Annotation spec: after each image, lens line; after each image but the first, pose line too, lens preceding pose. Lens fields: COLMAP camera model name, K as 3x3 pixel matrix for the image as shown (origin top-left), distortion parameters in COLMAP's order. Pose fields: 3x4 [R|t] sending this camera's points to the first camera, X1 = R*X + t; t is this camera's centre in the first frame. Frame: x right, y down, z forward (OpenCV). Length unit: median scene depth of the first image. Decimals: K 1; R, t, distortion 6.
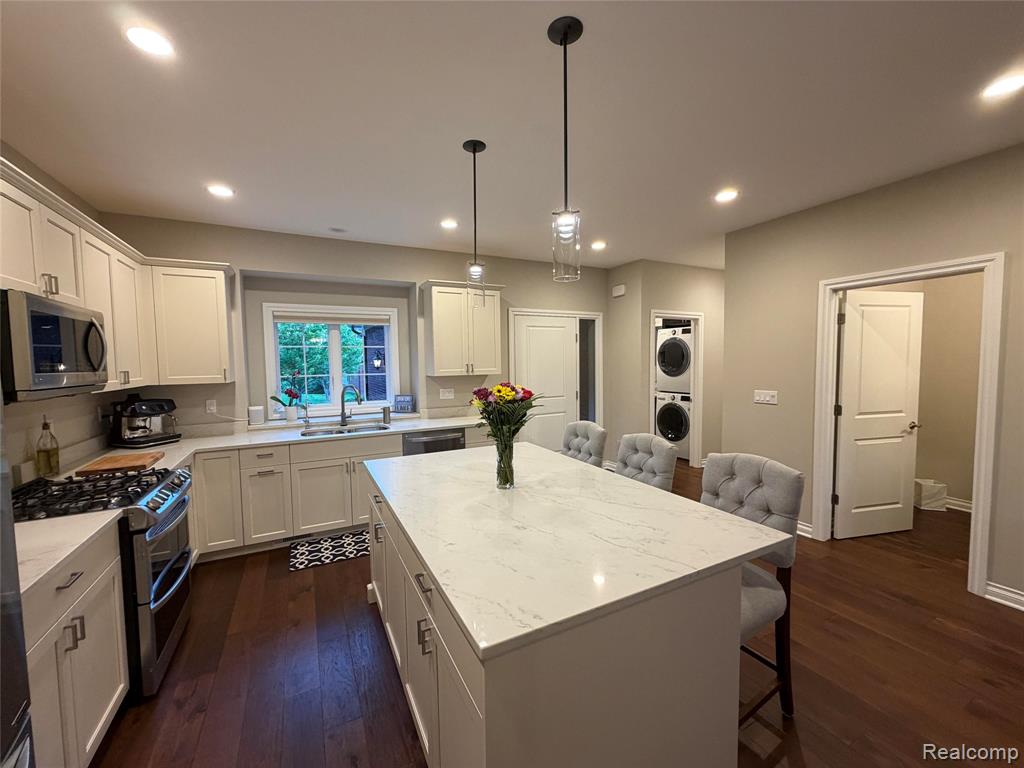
lens RADIAL K [[407.5, 0, 509.7], [0, 407.5, 386.3], [0, 0, 1]] dist [-0.003515, -0.000025]
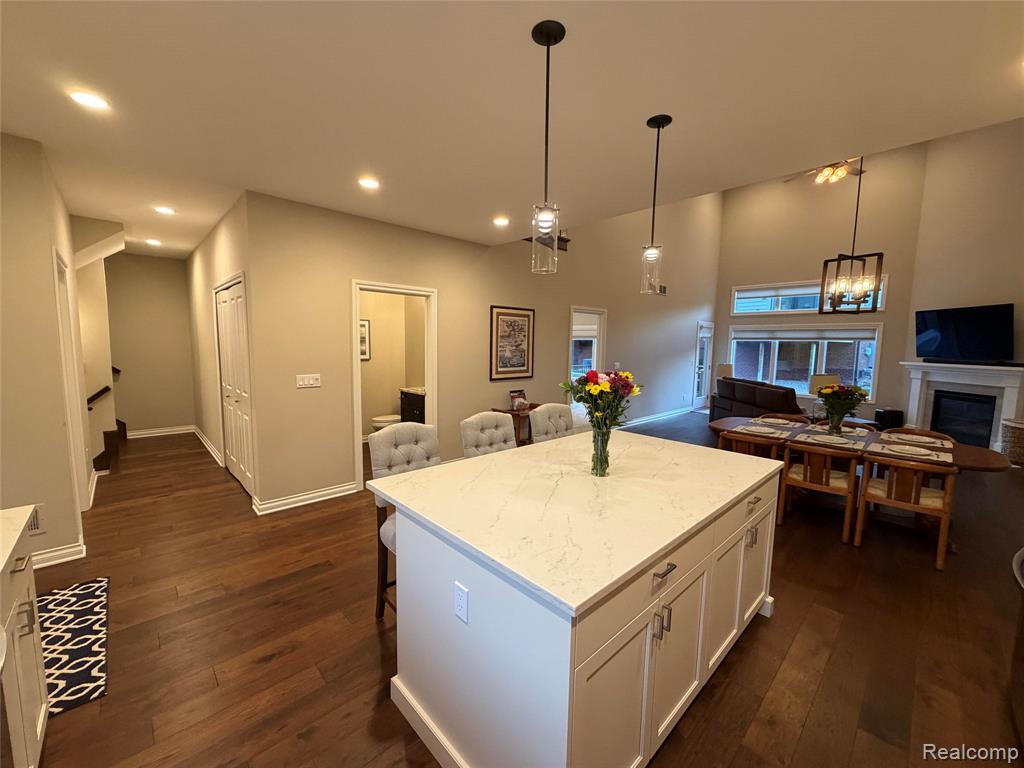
lens RADIAL K [[407.5, 0, 508.1], [0, 407.5, 384.0], [0, 0, 1]] dist [-0.003515, -0.000025]
pose [[-0.277362, -0.085751, 0.956931, -0.531536], [0.047225, 0.993588, 0.102723, -0.051433], [-0.959604, 0.073682, -0.271534, 0.886153]]
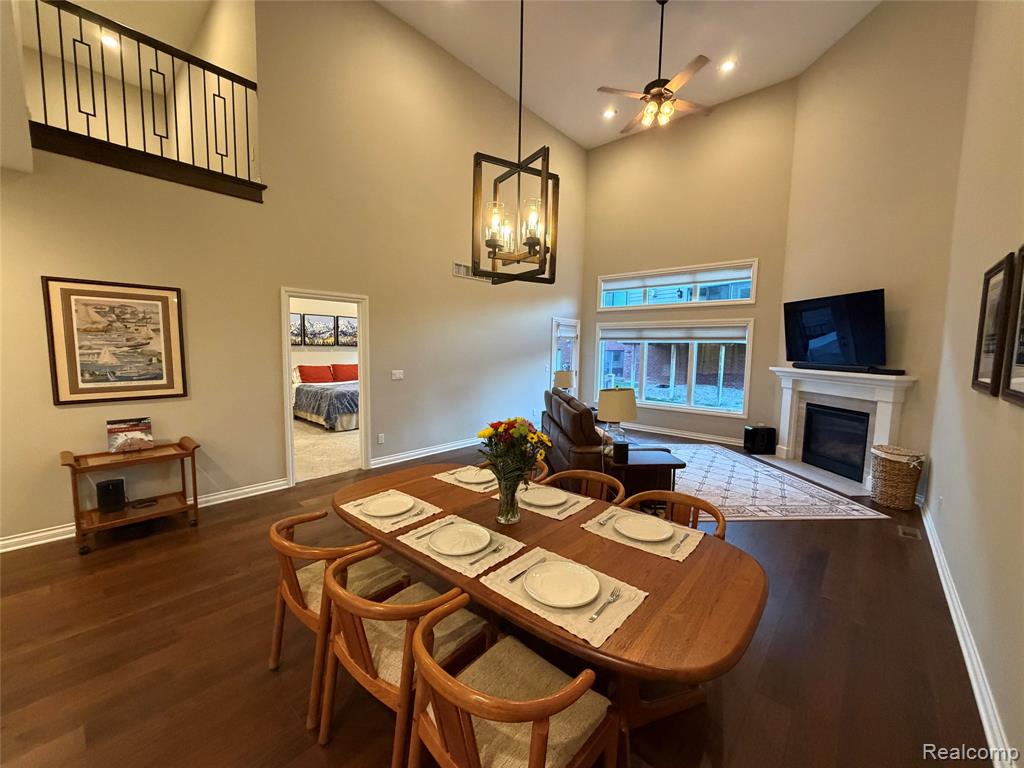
lens RADIAL K [[407.5, 0, 508.0], [0, 407.5, 384.8], [0, 0, 1]] dist [-0.003515, -0.000025]
pose [[-0.355944, -0.077855, 0.931259, -0.230705], [0.047090, 0.993763, 0.101079, 0.003694], [-0.933320, 0.079831, -0.350058, -0.120140]]
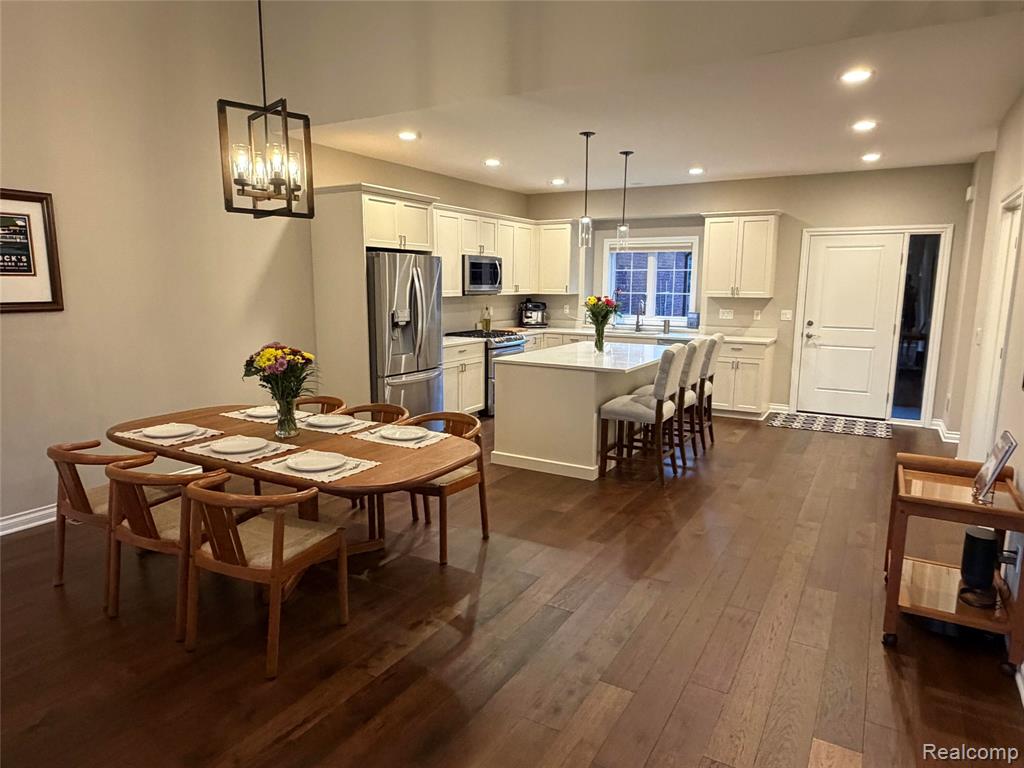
lens RADIAL K [[638.3, 0, 510.7], [0, 638.3, 389.3], [0, 0, 1]] dist [0.001044, -0.000838]
pose [[0.535759, 0.160208, -0.829033, 1.350262], [-0.068294, 0.986840, 0.146569, 0.007381], [0.841605, -0.021908, 0.539650, -0.566341]]
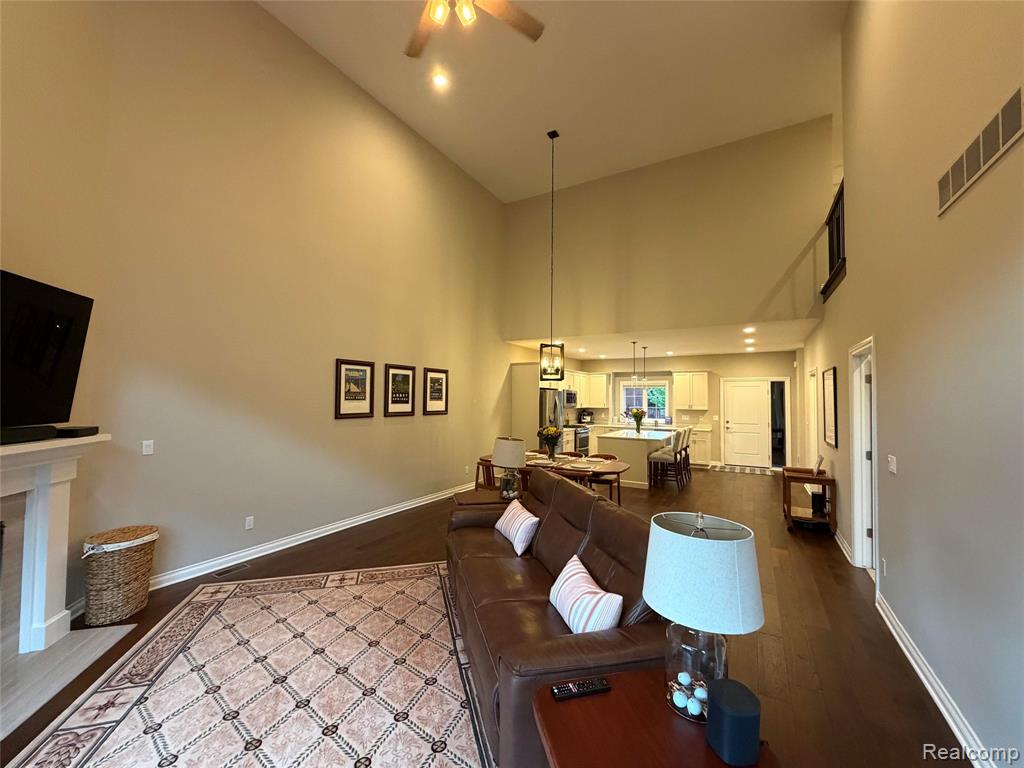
lens RADIAL K [[407.5, 0, 509.1], [0, 407.5, 386.4], [0, 0, 1]] dist [-0.003515, -0.000025]
pose [[0.530978, -0.005961, -0.847365, 1.705048], [-0.070822, 0.996164, -0.051387, 0.042720], [0.844421, 0.087298, 0.528519, -1.428470]]
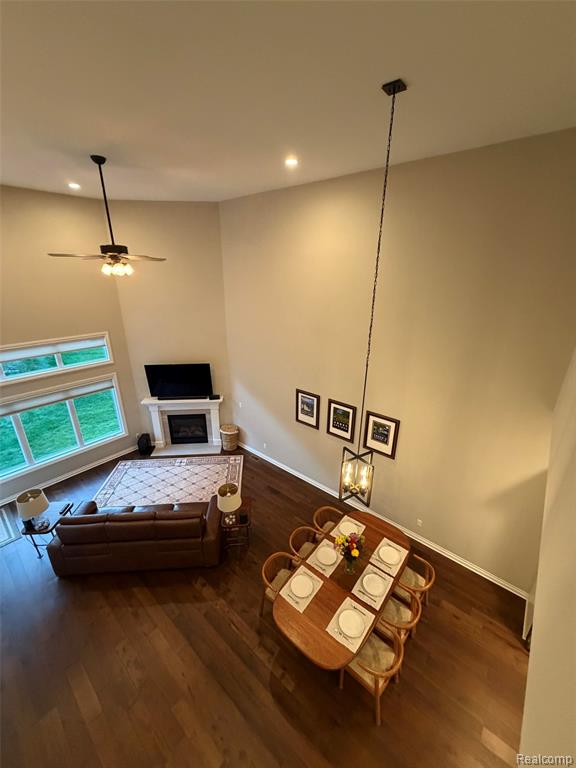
lens RADIAL K [[305.6, 0, 287.8], [0, 305.6, 381.3], [0, 0, 1]] dist [-0.003515, -0.000025]
pose [[-0.927021, 0.146163, -0.345352, 0.813519], [-0.008220, 0.912775, 0.408380, -0.863911], [0.374919, 0.381416, -0.844960, 0.301159]]
